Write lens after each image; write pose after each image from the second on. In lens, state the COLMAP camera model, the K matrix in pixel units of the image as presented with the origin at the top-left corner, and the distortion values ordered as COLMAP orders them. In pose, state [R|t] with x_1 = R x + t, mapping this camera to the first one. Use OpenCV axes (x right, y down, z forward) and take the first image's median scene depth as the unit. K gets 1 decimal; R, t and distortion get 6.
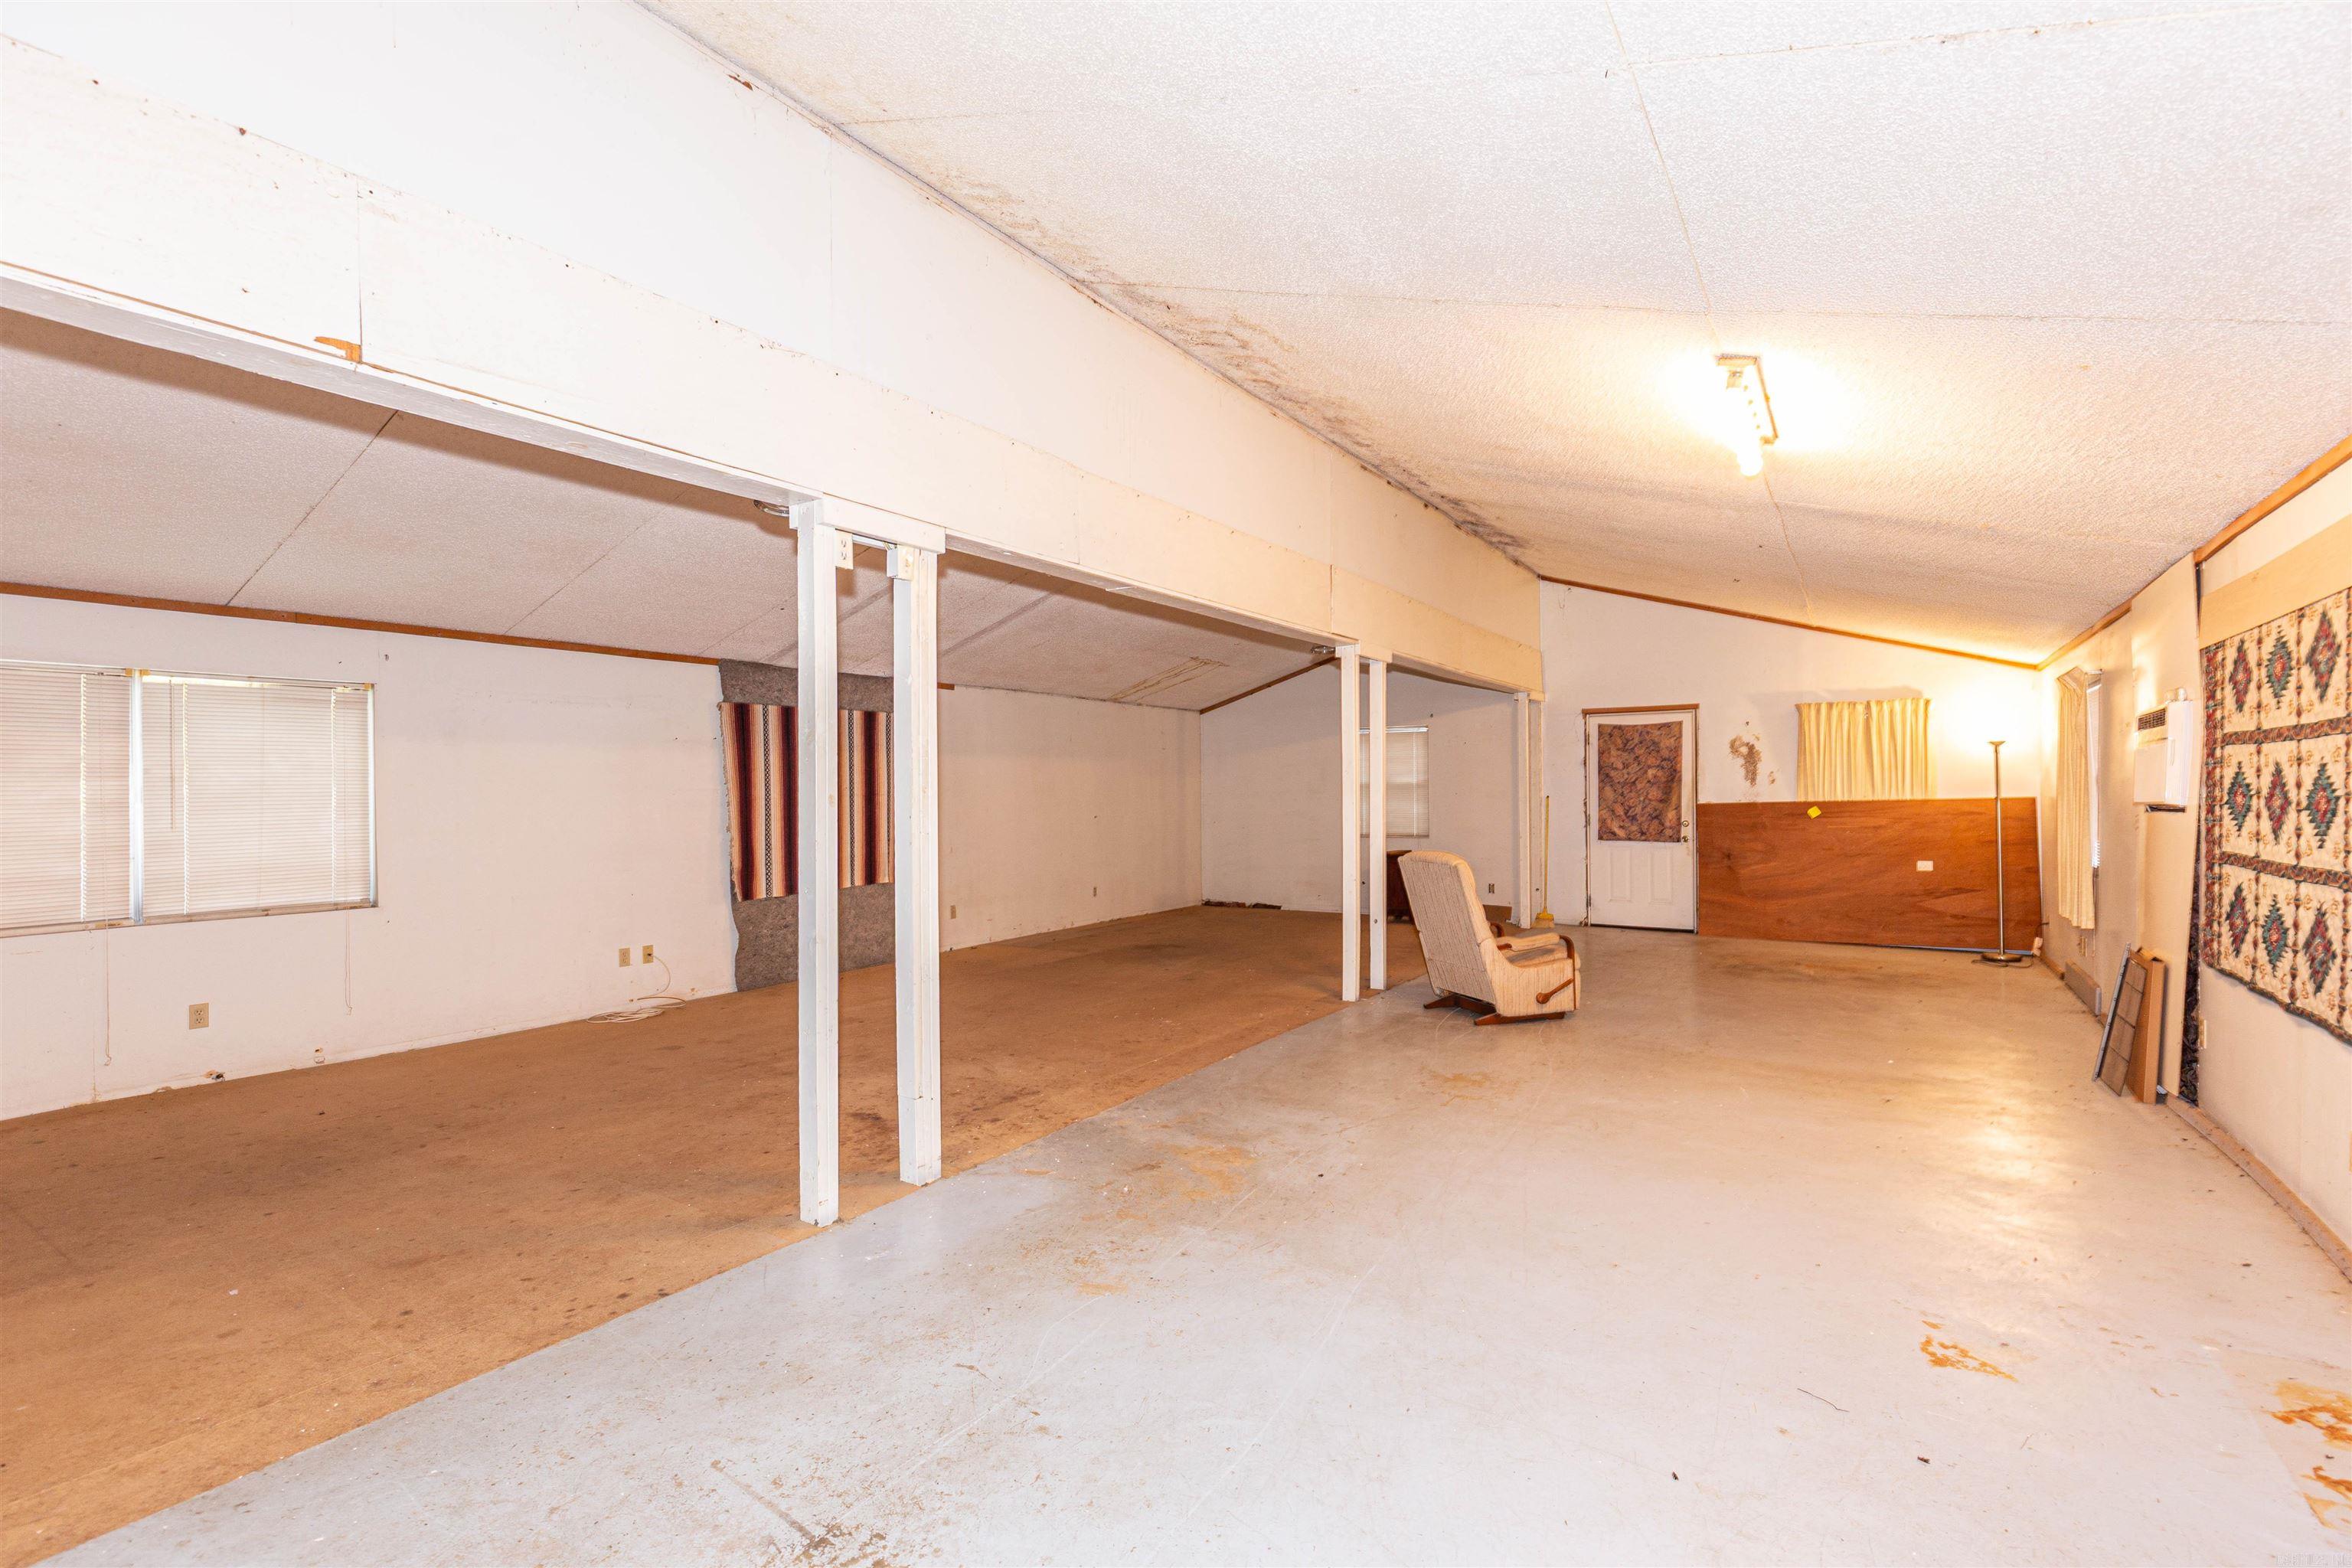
lens RADIAL K [[1051.0, 0, 1188.5], [0, 1051.0, 791.5], [0, 0, 1]] dist [0.007157, -0.001634]
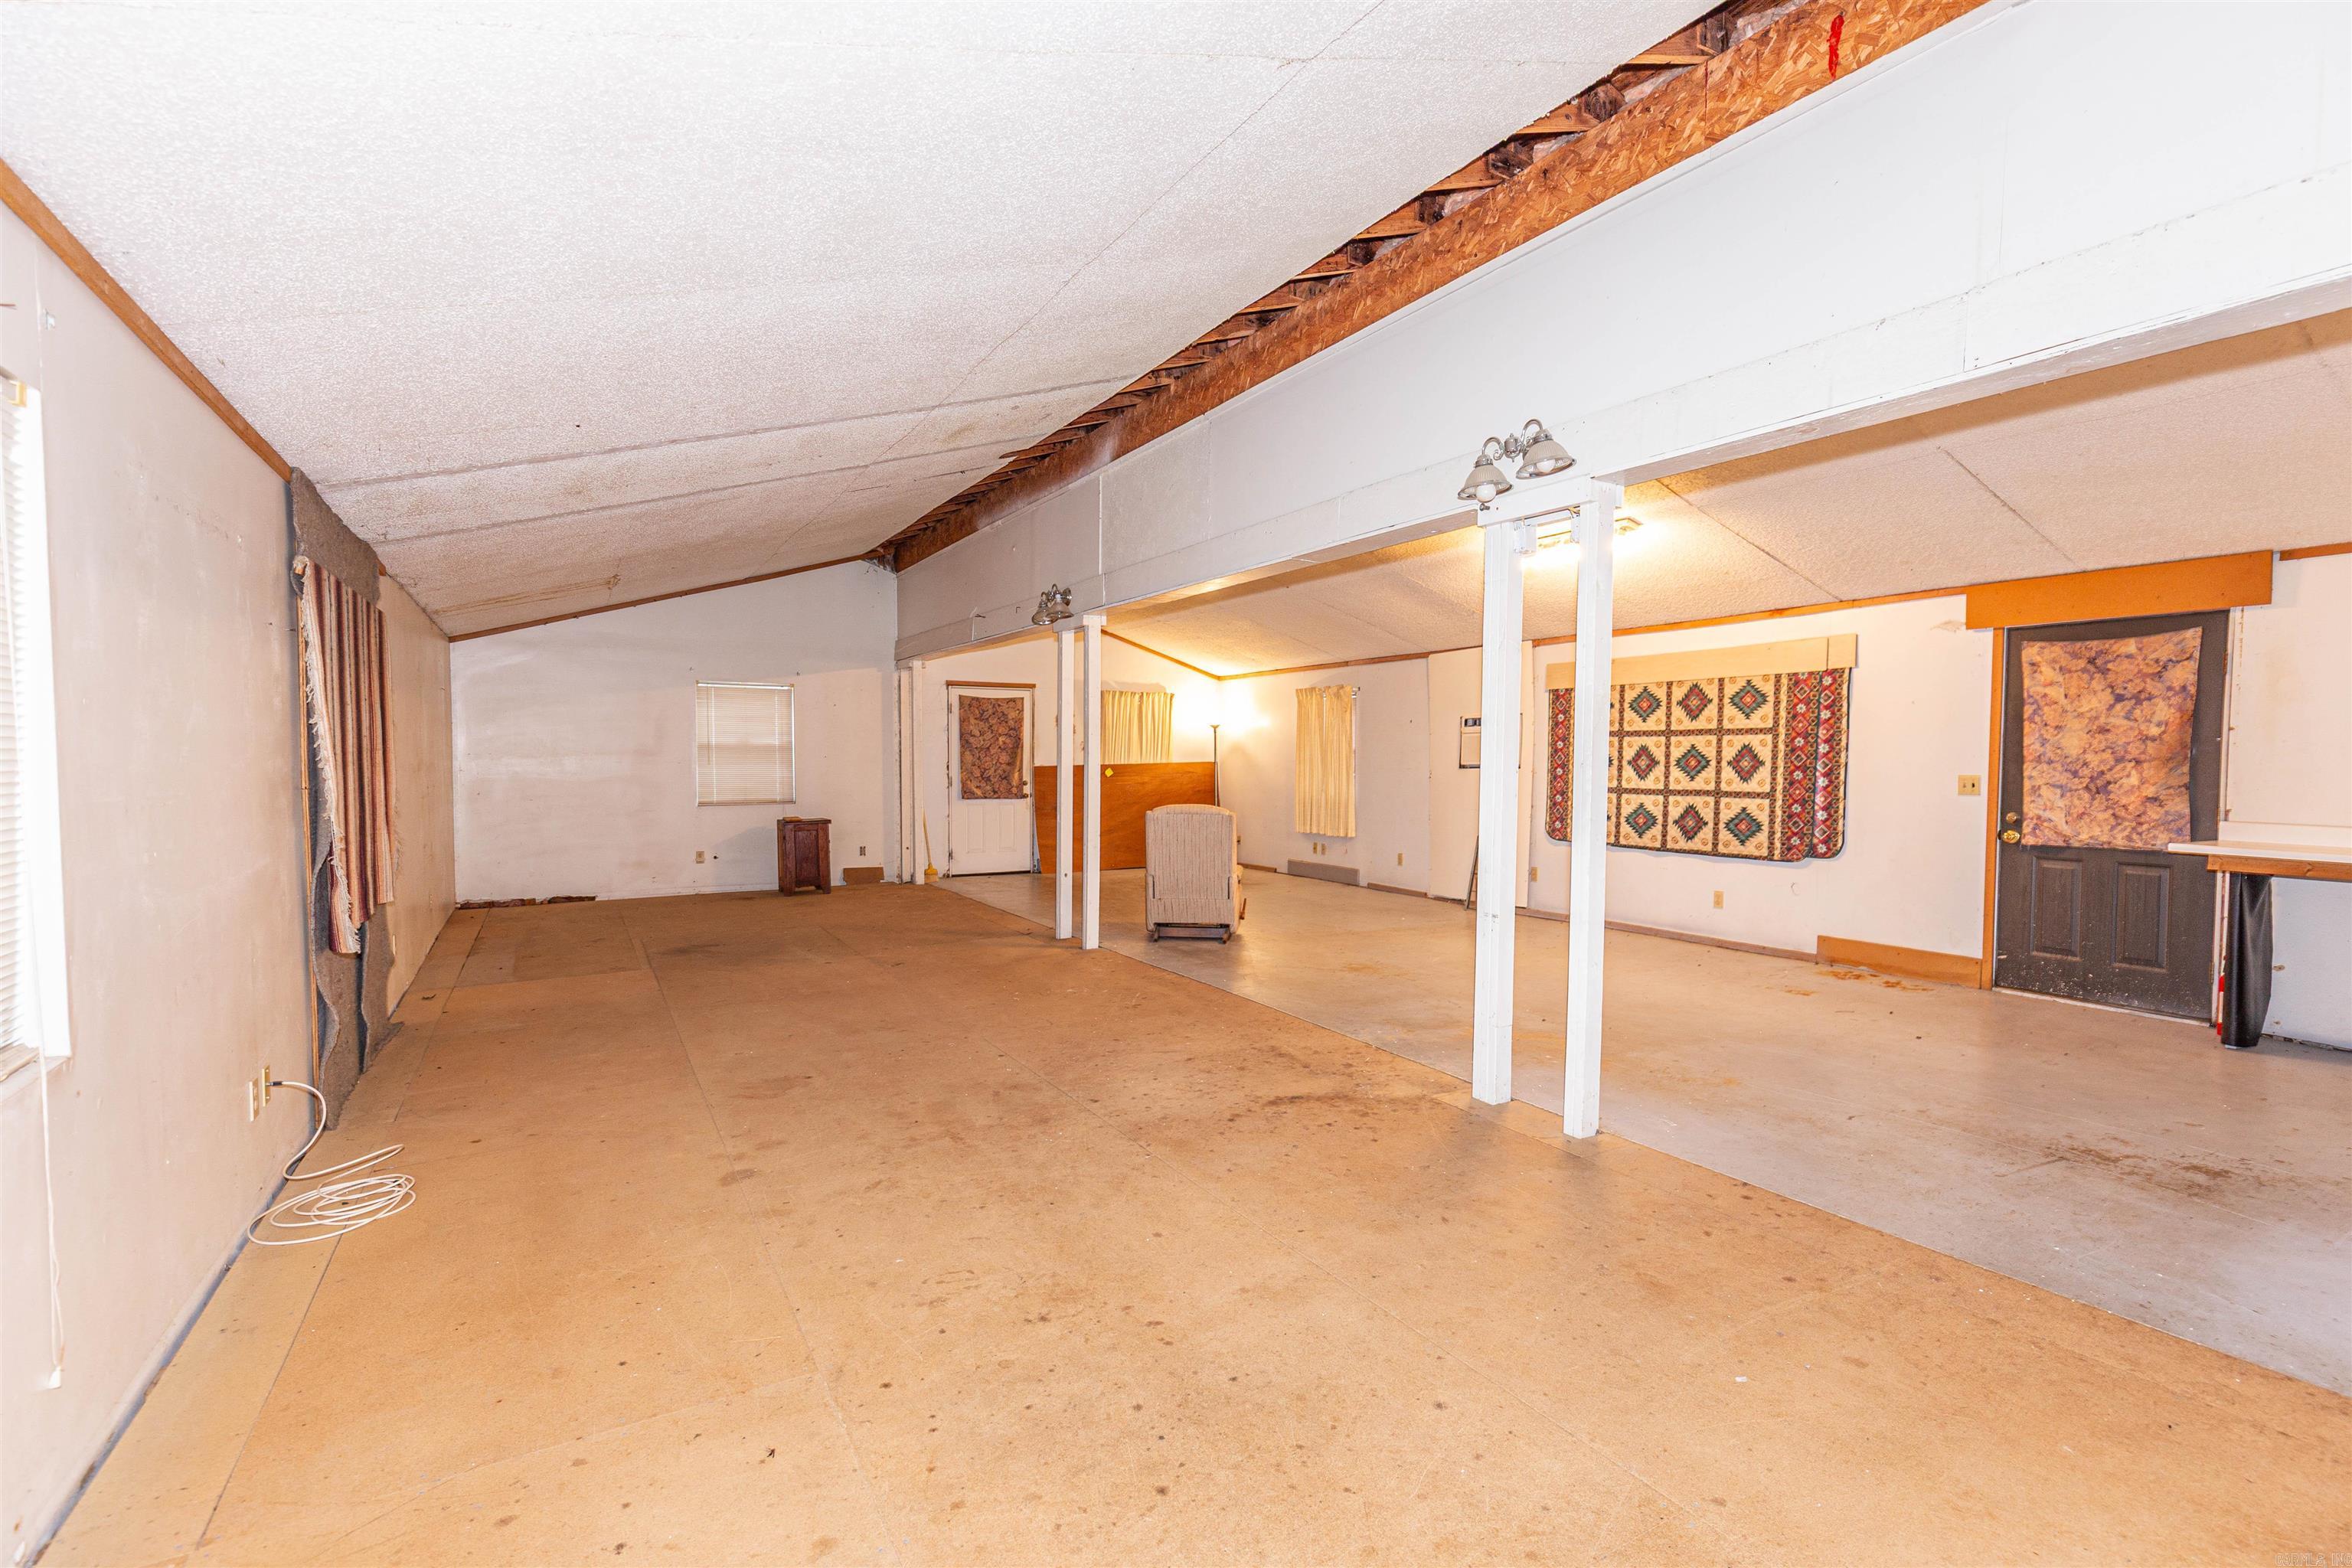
lens RADIAL K [[1051.0, 0, 1179.7], [0, 1051.0, 794.3], [0, 0, 1]] dist [0.007157, -0.001634]
pose [[0.458226, -0.023532, 0.888524, -0.515066], [-0.006132, 0.999542, 0.029634, 0.006667], [-0.888815, -0.019027, 0.457871, 0.296545]]
